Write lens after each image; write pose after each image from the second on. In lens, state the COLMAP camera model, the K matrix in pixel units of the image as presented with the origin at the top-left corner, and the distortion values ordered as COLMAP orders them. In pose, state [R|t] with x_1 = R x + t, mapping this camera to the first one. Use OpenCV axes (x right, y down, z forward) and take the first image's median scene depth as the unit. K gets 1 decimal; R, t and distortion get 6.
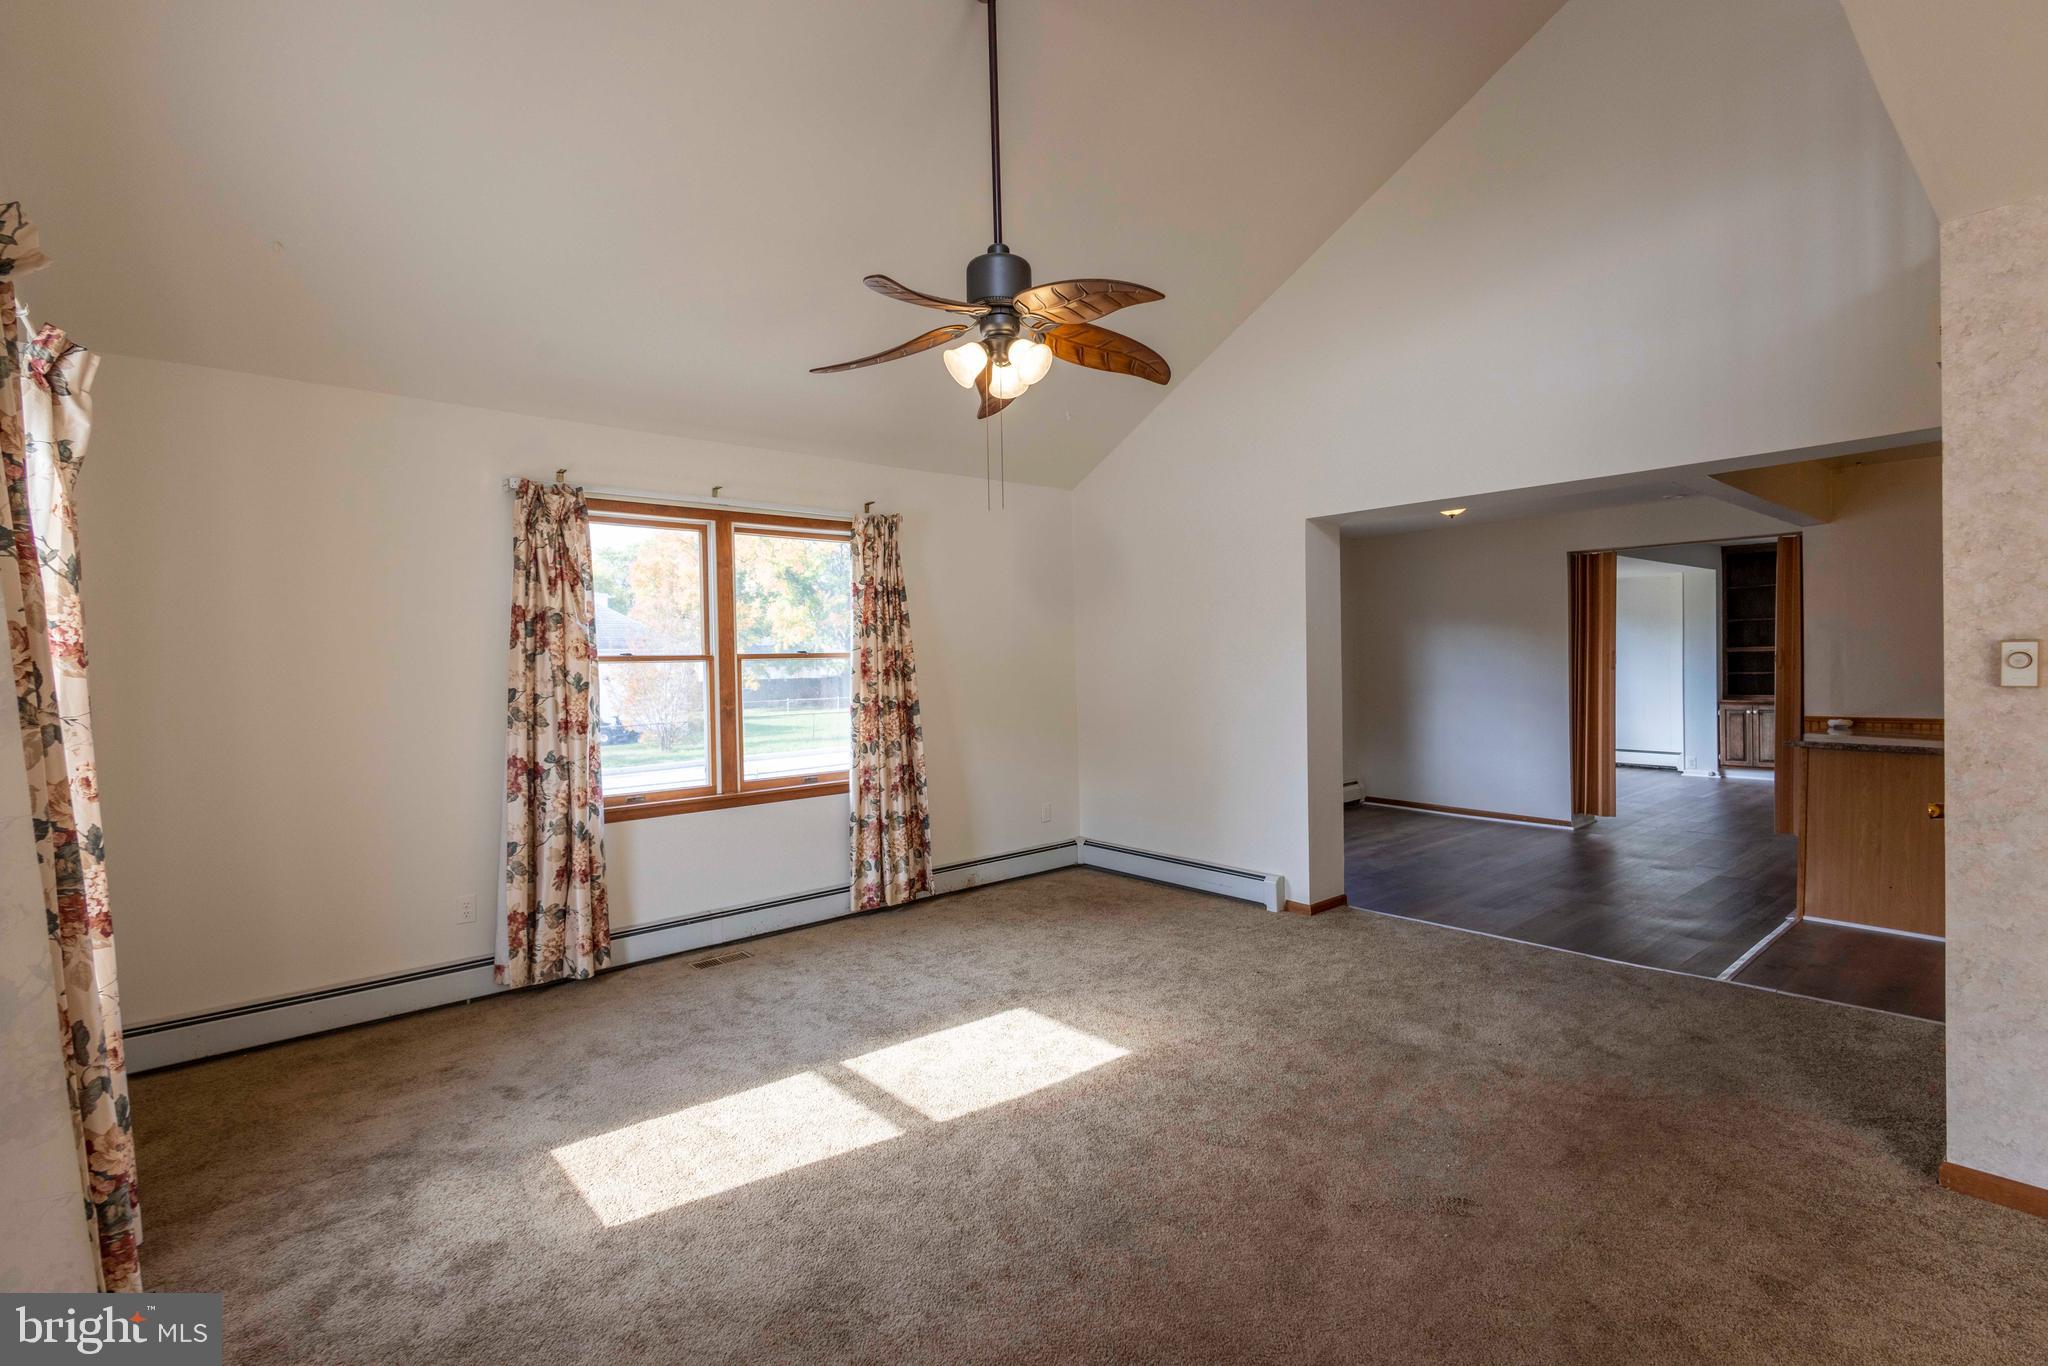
lens RADIAL K [[941.1, 0, 1024.7], [0, 941.1, 673.3], [0, 0, 1]] dist [0.009505, -0.001590]
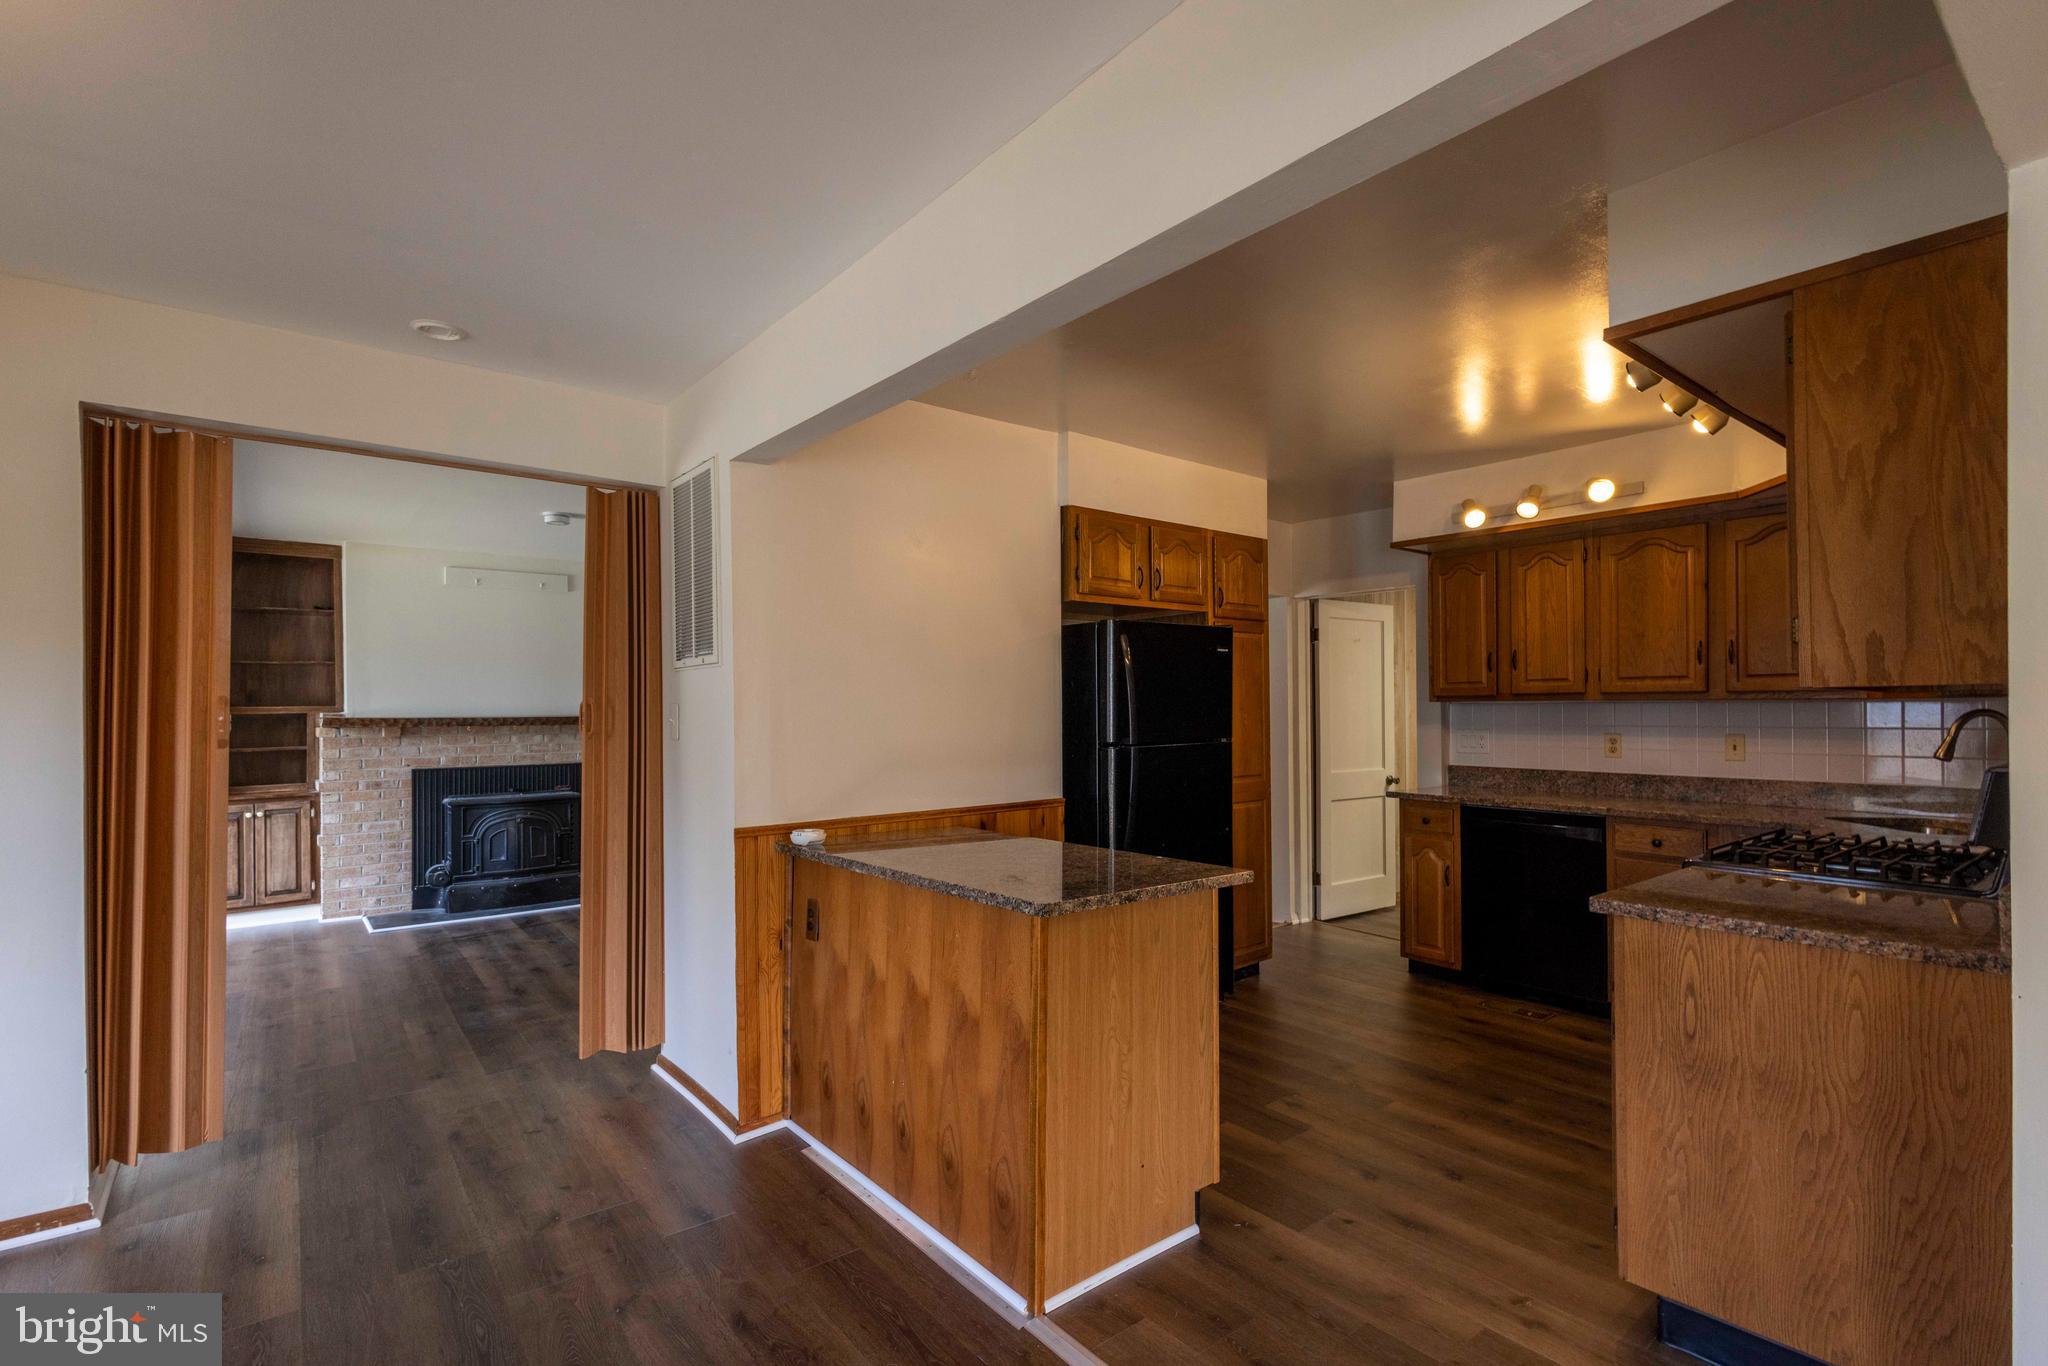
lens RADIAL K [[941.1, 0, 1017.1], [0, 941.1, 704.1], [0, 0, 1]] dist [0.009505, -0.001590]
pose [[0.046848, 0.023731, 0.998620, 0.421969], [0.021422, 0.999464, -0.024756, -0.008933], [-0.998672, 0.022552, 0.046314, 1.083666]]
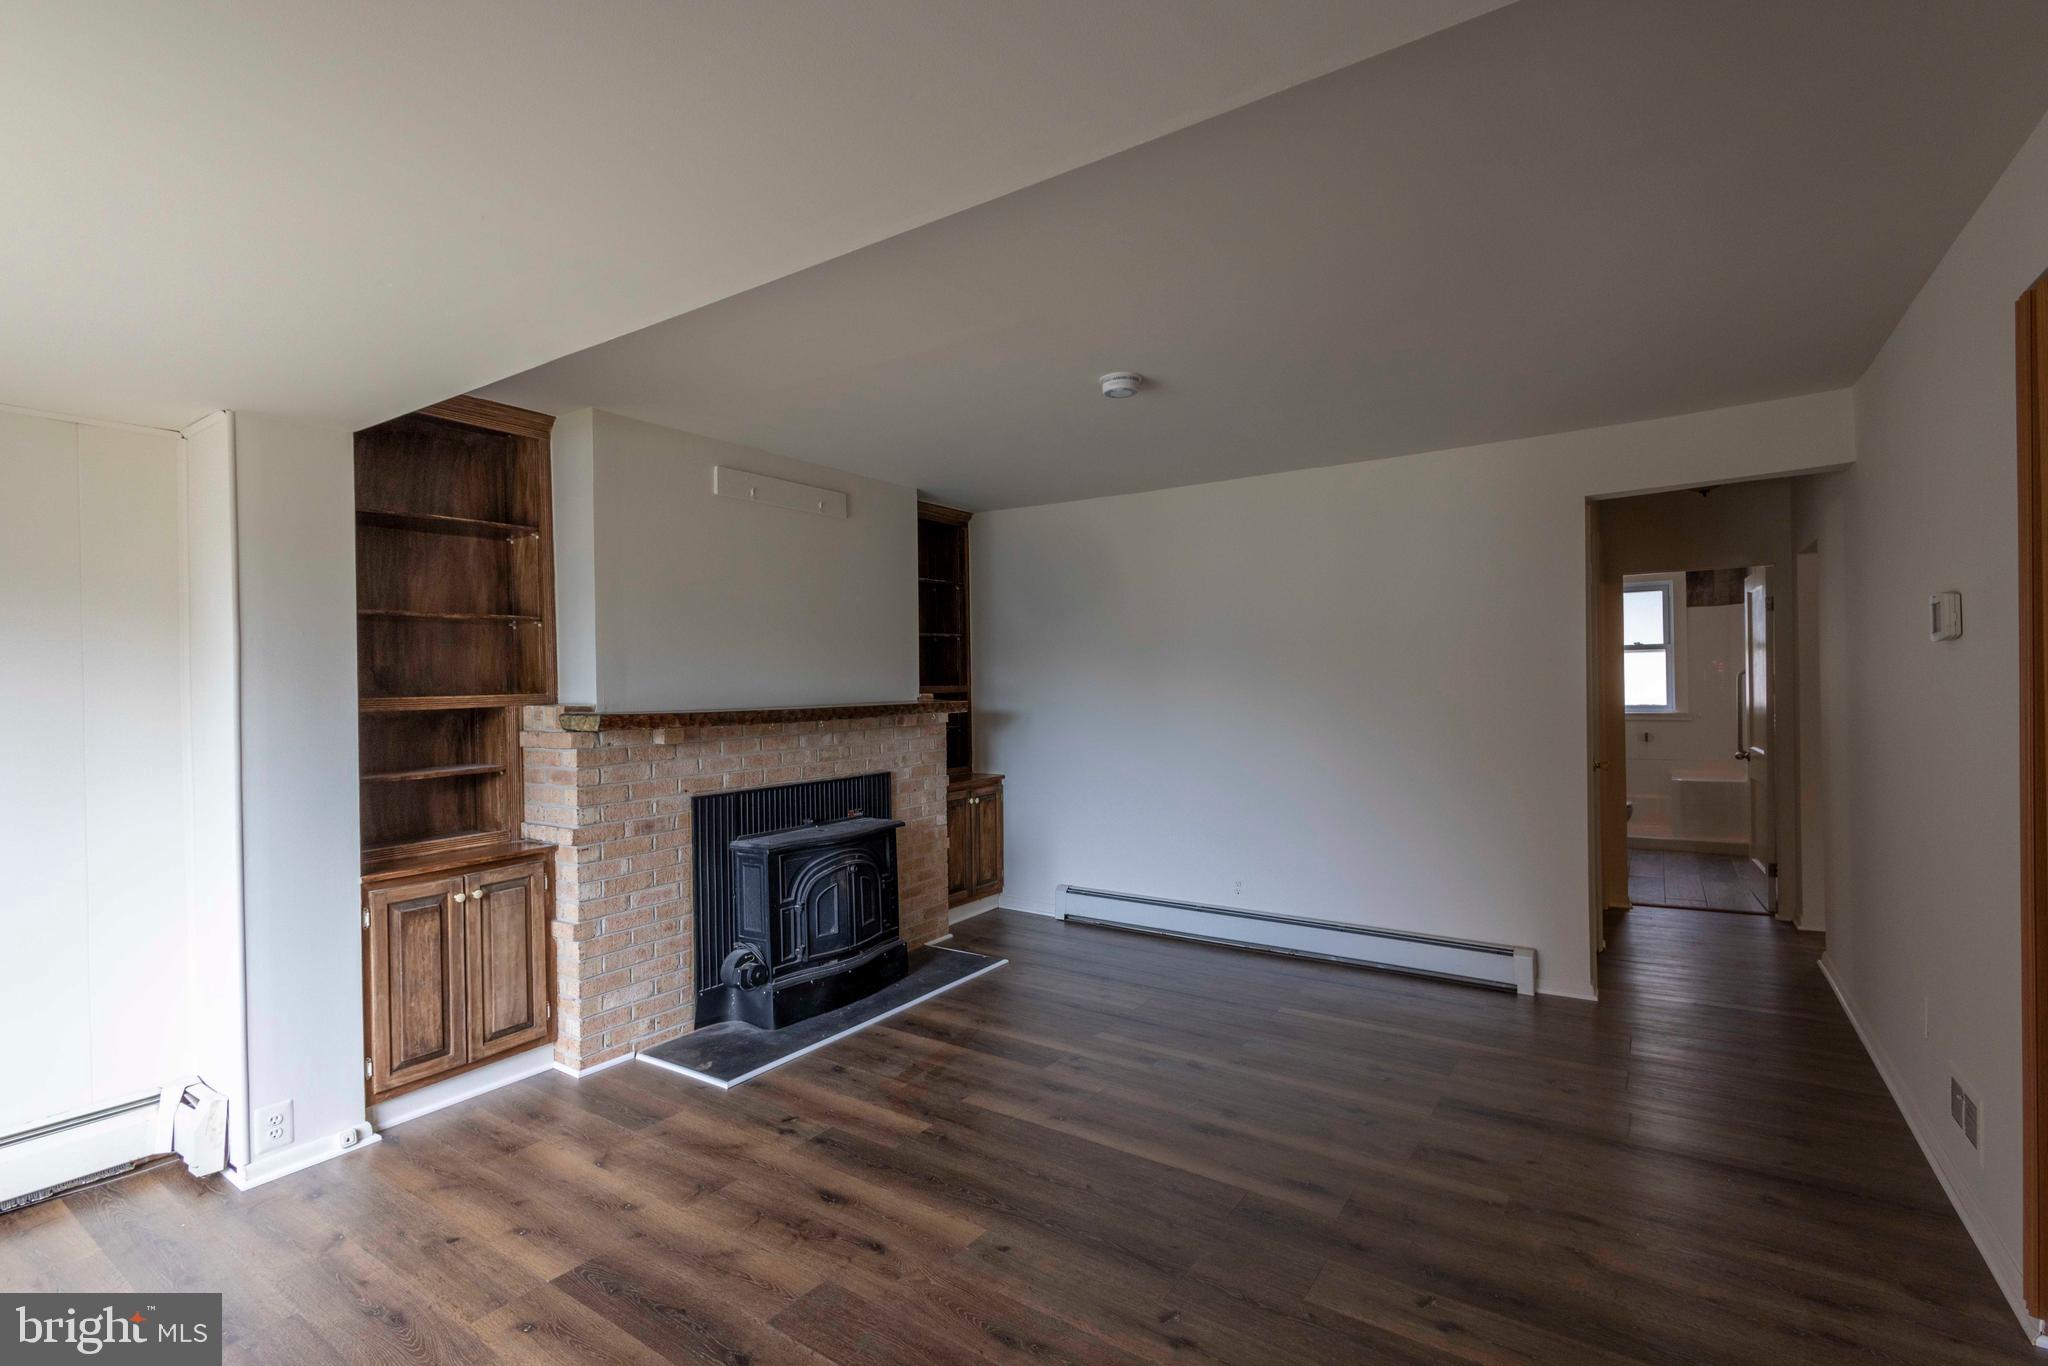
lens RADIAL K [[941.1, 0, 1022.1], [0, 941.1, 692.0], [0, 0, 1]] dist [0.009505, -0.001590]
pose [[-0.267550, 0.015666, 0.963417, 0.903002], [0.035558, 0.999347, -0.006376, -0.044914], [-0.962888, 0.032552, -0.267932, 2.008685]]
